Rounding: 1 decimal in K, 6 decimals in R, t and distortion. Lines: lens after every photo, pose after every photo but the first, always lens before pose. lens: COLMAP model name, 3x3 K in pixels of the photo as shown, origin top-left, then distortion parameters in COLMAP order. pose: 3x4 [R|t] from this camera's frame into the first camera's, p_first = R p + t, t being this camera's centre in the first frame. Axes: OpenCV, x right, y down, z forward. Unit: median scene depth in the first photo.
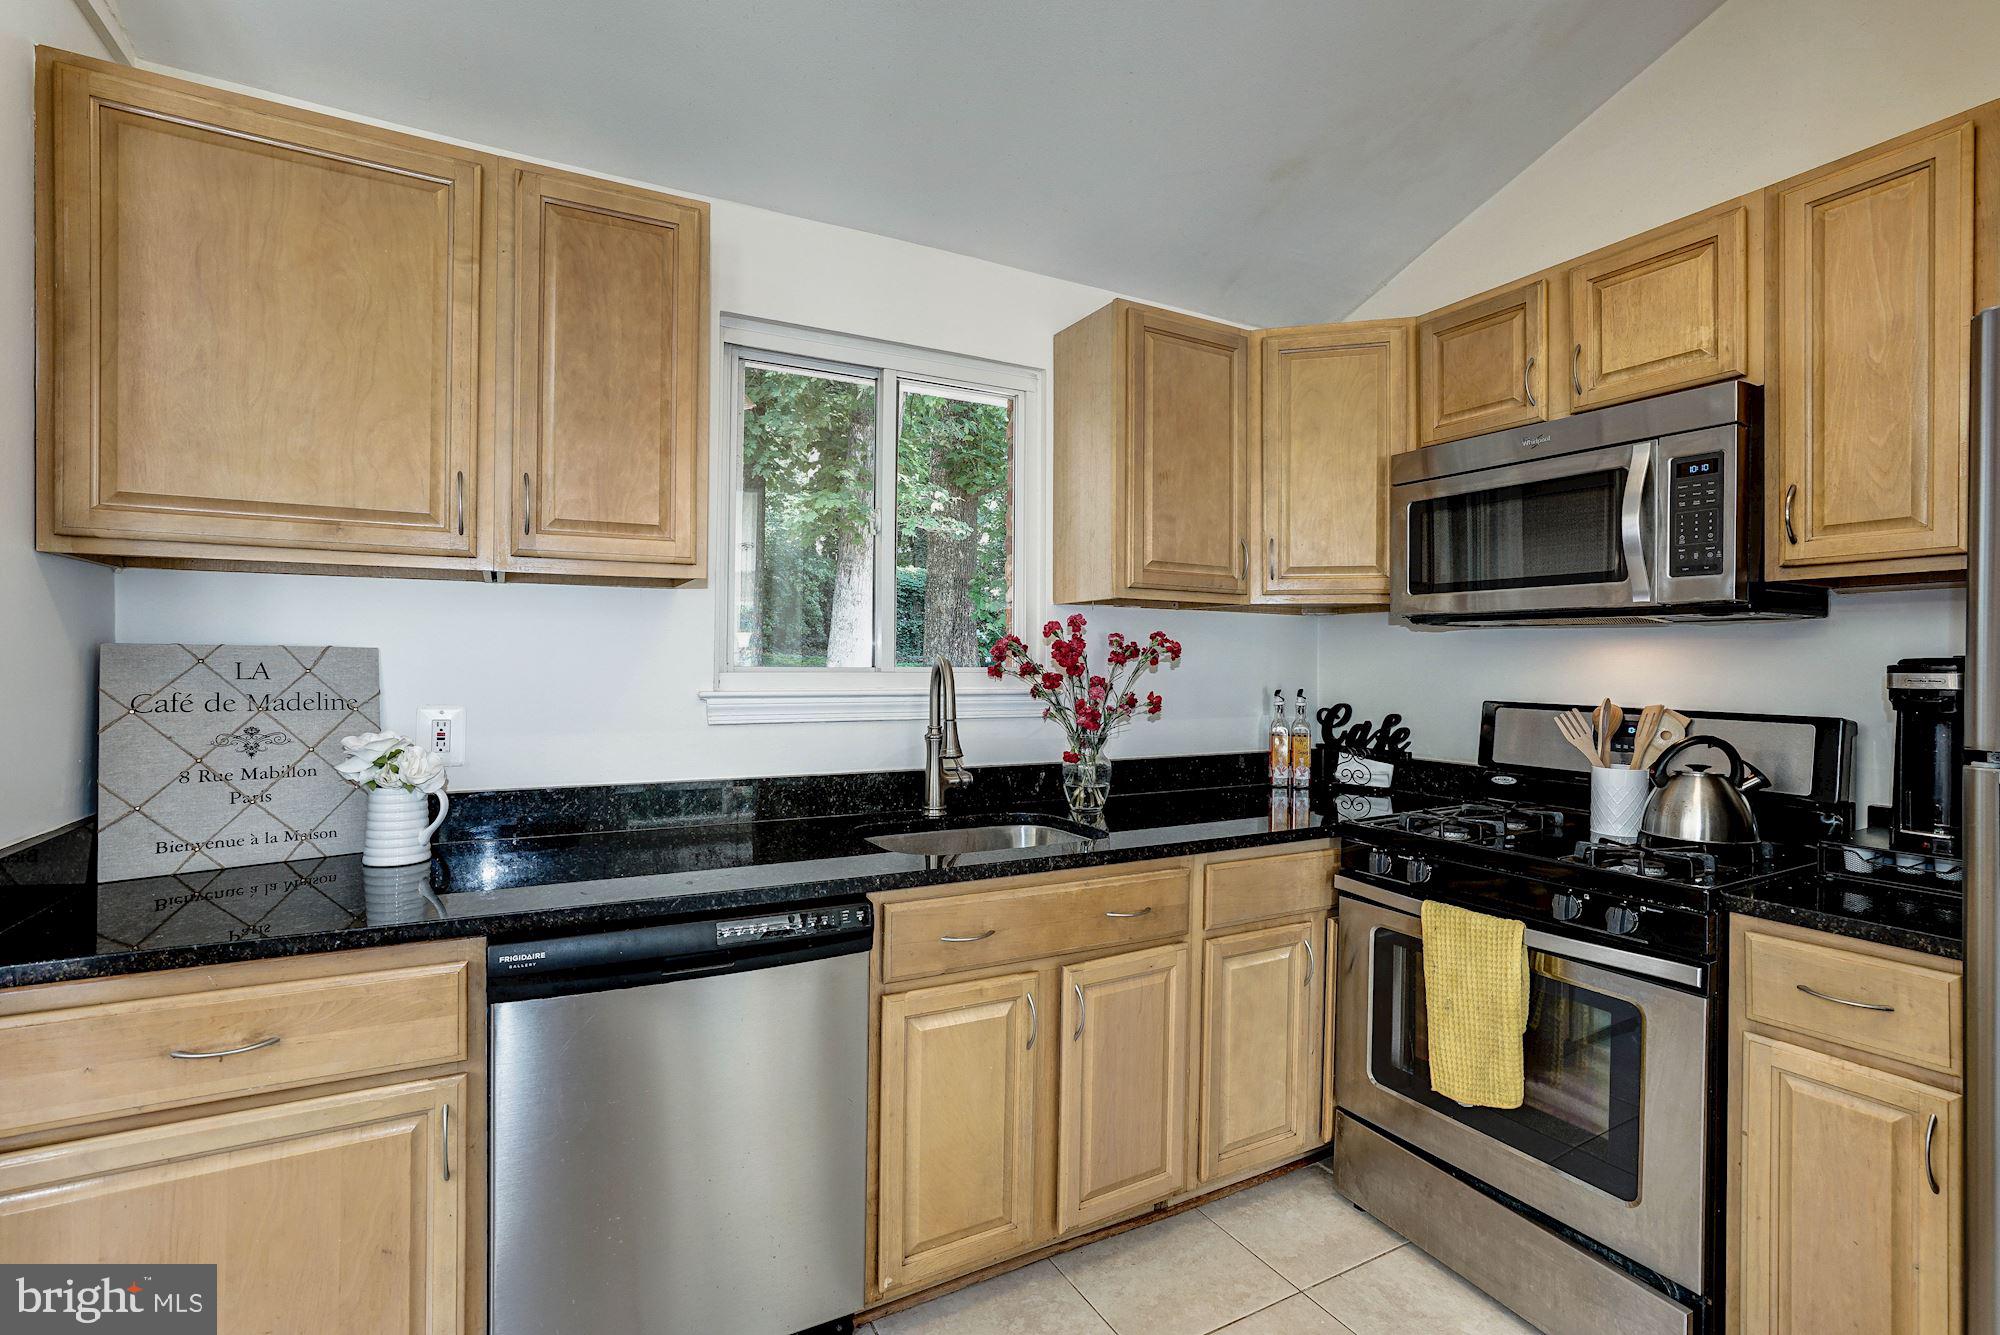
lens RADIAL K [[925.6, 0, 1007.9], [0, 925.6, 654.2], [0, 0, 1]] dist [-0.020838, 0.004052]
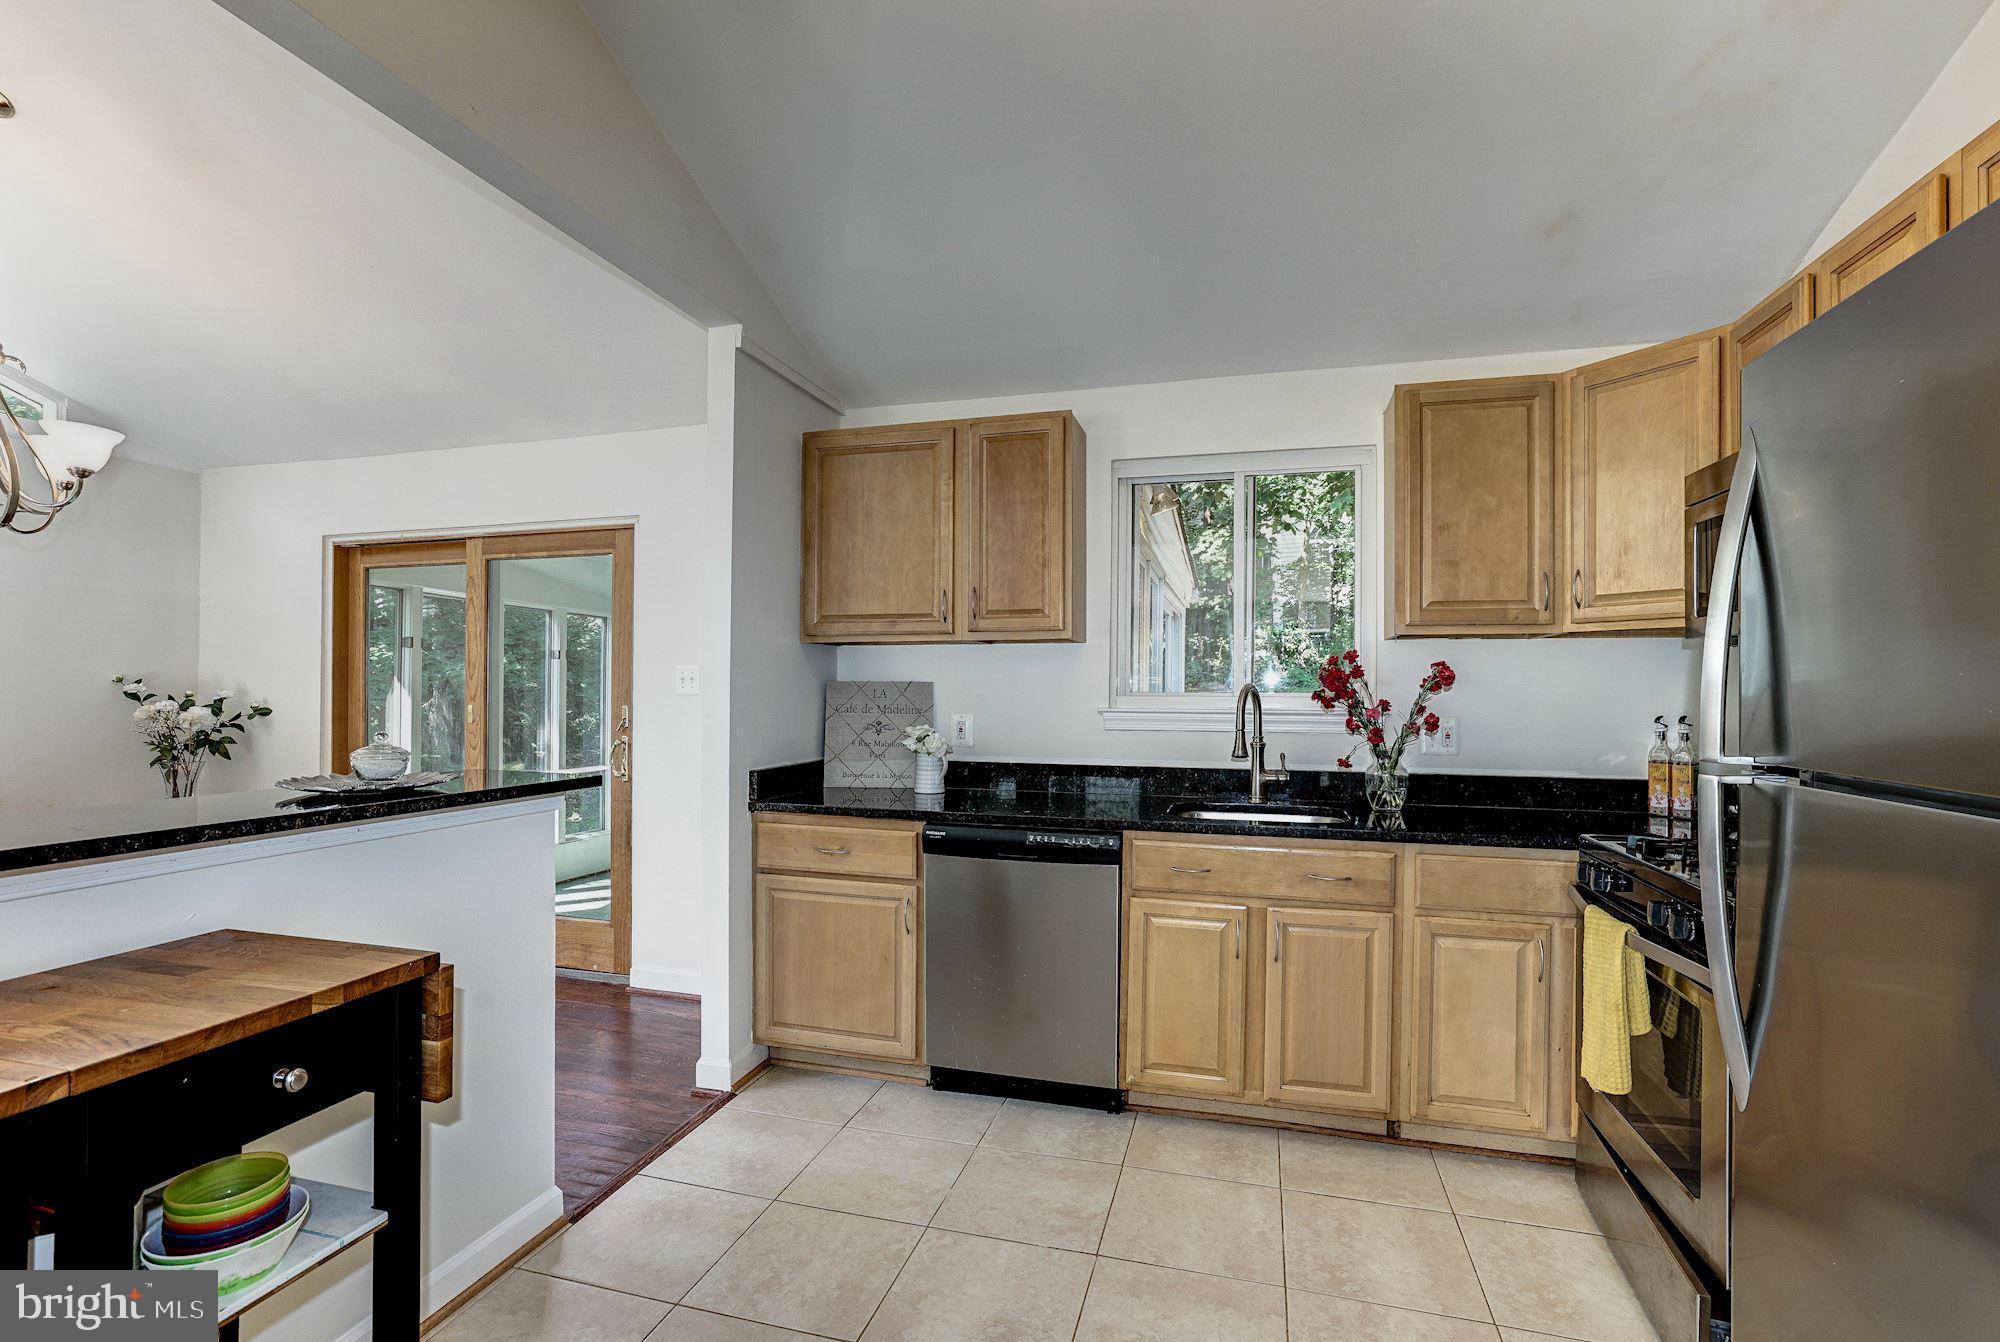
lens RADIAL K [[925.6, 0, 1002.7], [0, 925.6, 677.6], [0, 0, 1]] dist [-0.020838, 0.004052]
pose [[0.718550, -0.013483, -0.695344, 0.742316], [0.006586, 0.999899, -0.012583, 0.008616], [0.695444, 0.004462, 0.718567, -0.274135]]
